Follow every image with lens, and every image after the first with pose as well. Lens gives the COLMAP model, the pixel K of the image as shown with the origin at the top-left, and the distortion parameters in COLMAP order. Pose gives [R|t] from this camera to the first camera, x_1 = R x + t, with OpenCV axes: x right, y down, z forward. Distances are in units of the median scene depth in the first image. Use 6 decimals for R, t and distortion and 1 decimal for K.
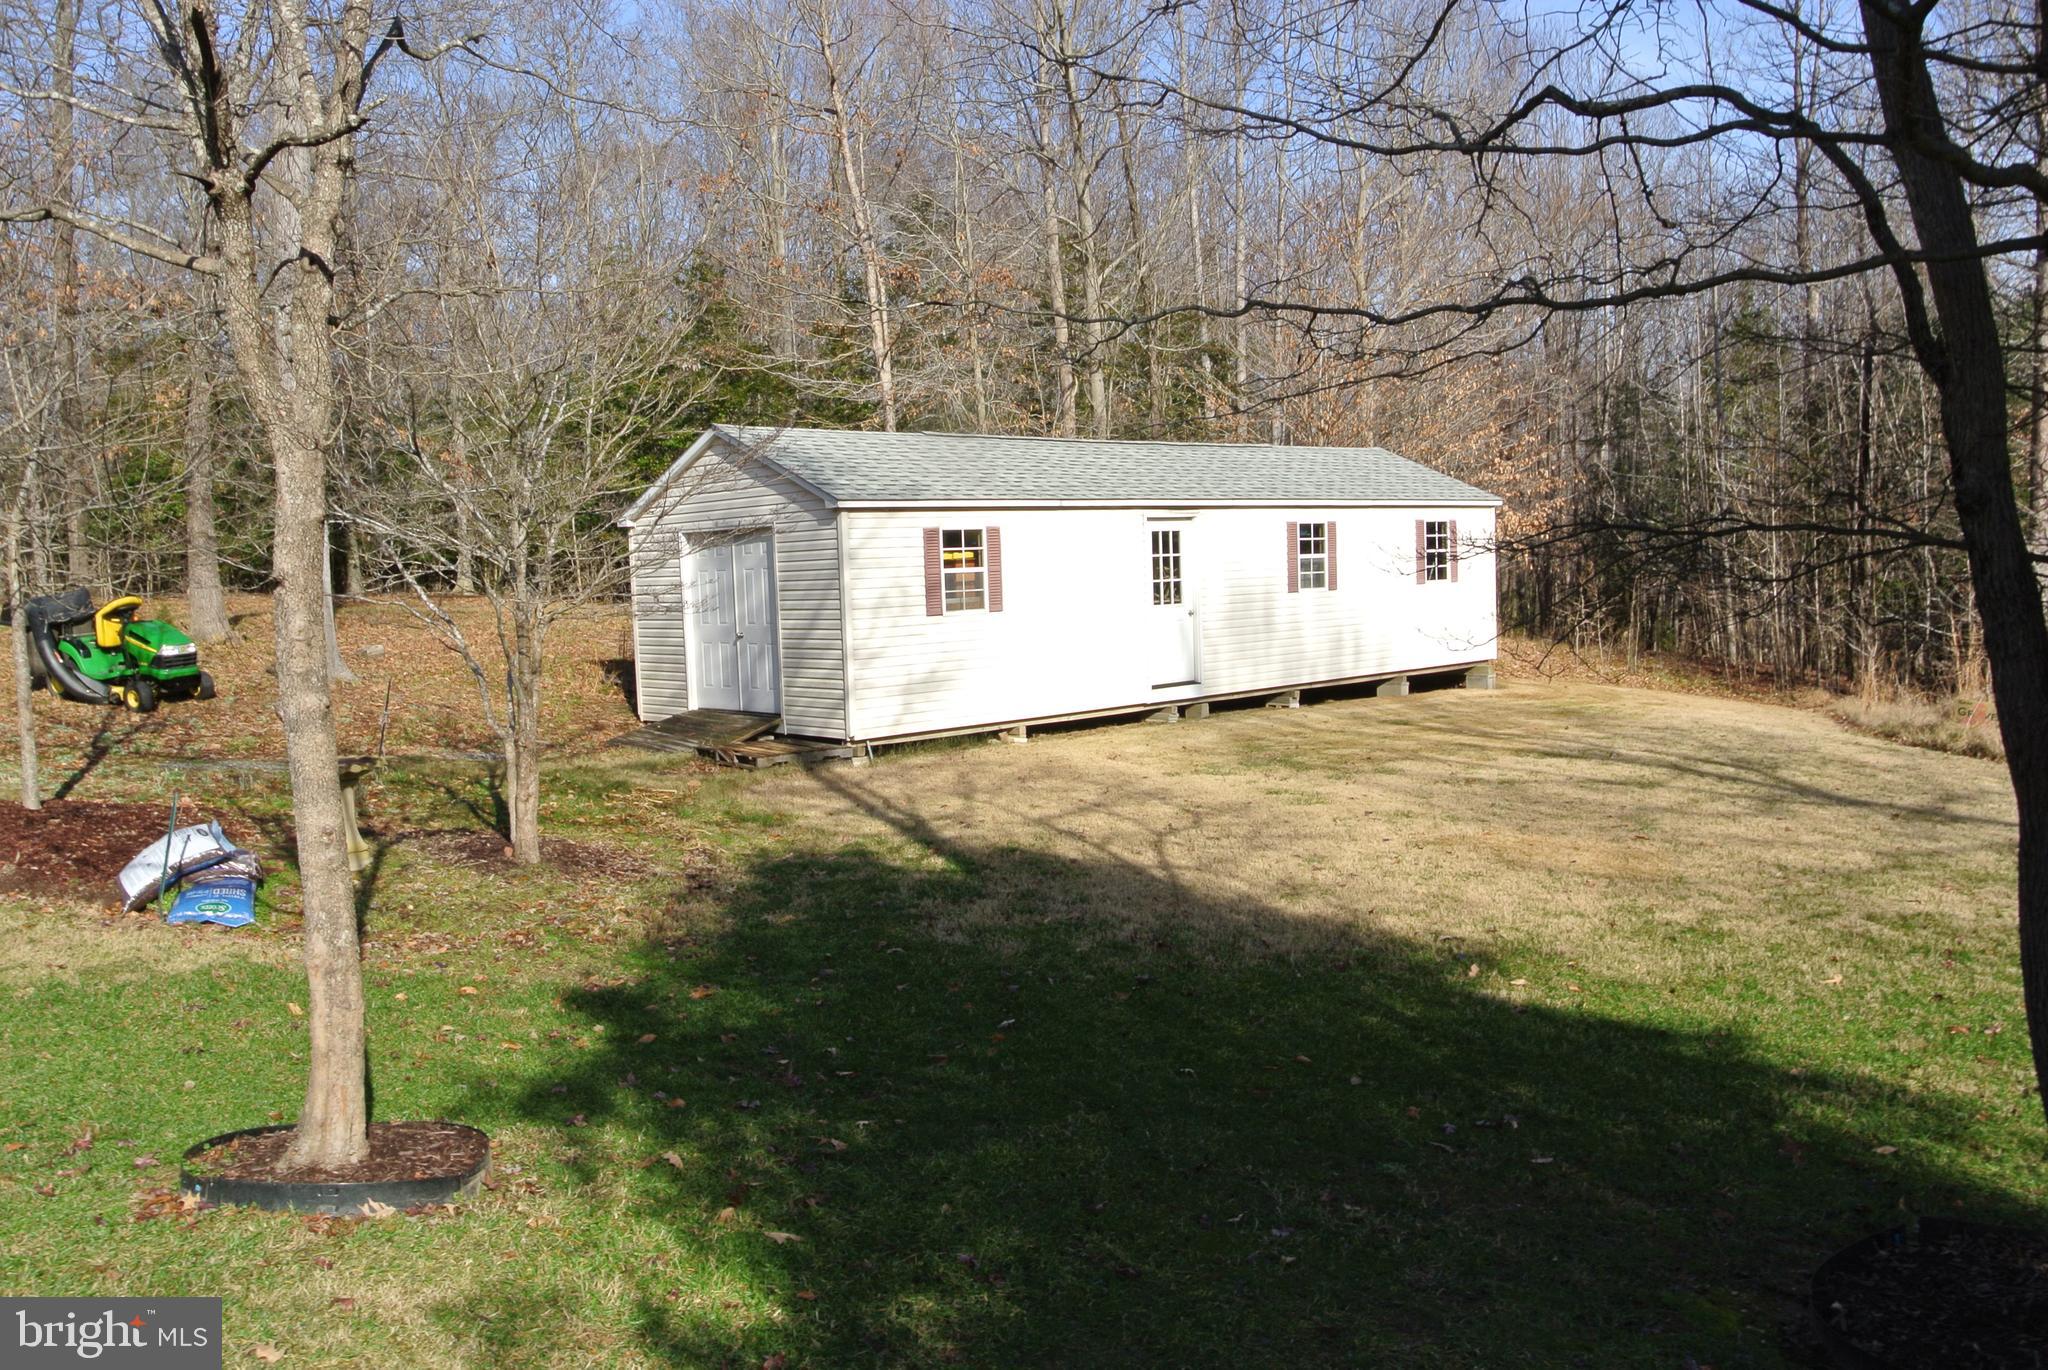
lens RADIAL K [[1594.0, 0, 1020.1], [0, 1594.0, 683.1], [0, 0, 1]] dist [-0.083263, 0.030291]
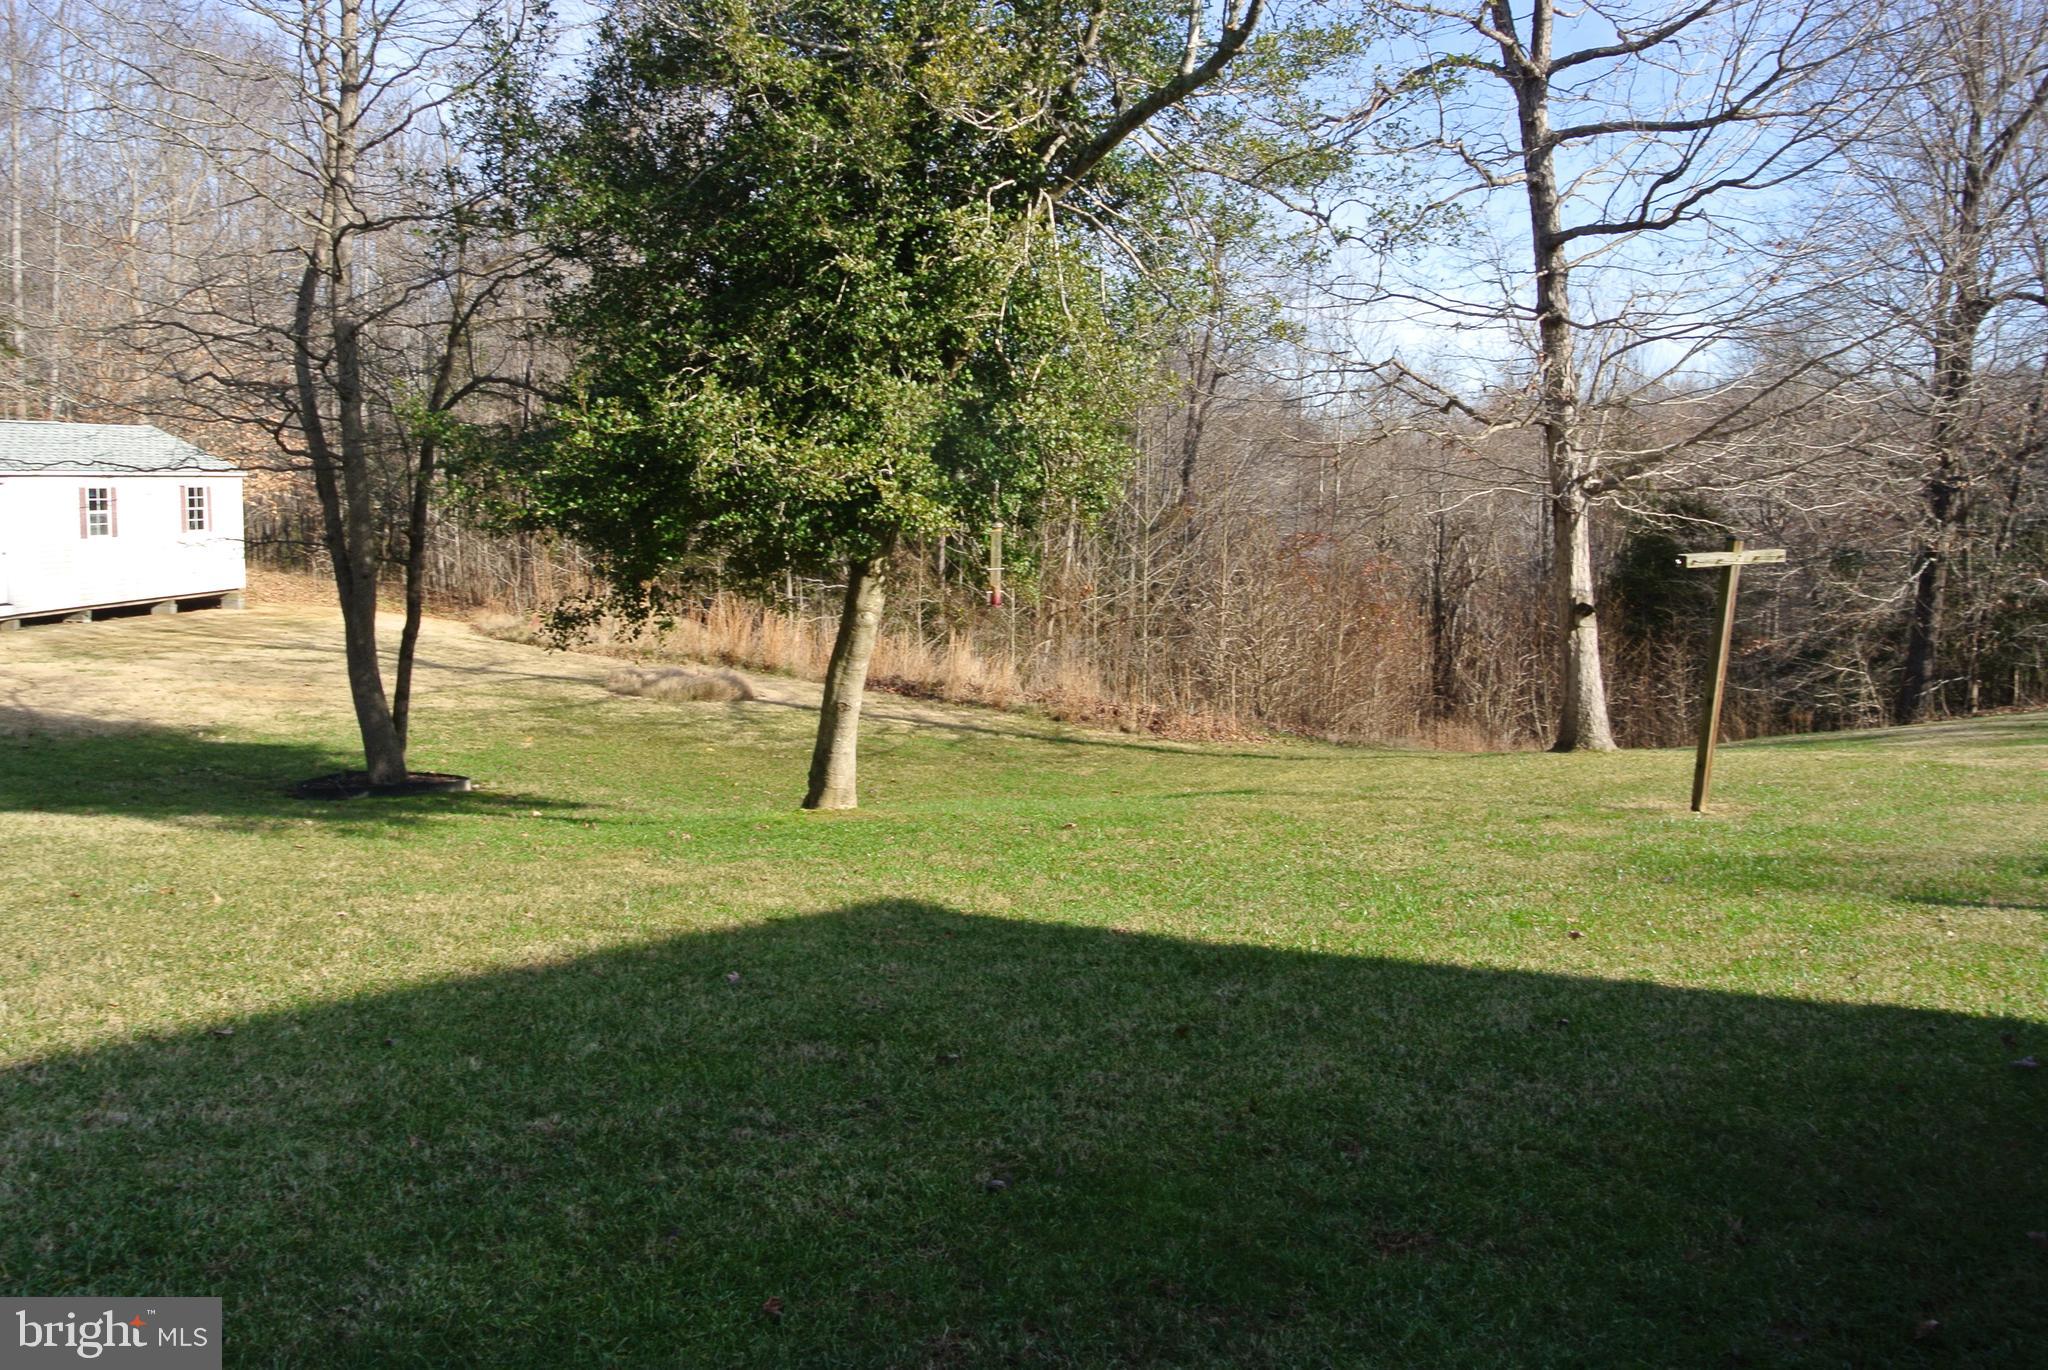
lens RADIAL K [[1594.0, 0, 1014.9], [0, 1594.0, 694.9], [0, 0, 1]] dist [-0.083263, 0.030291]
pose [[0.749458, -0.037364, 0.660997, -0.131878], [0.002728, 0.998572, 0.053353, 0.009793], [-0.662046, -0.038182, 0.748490, -0.612188]]
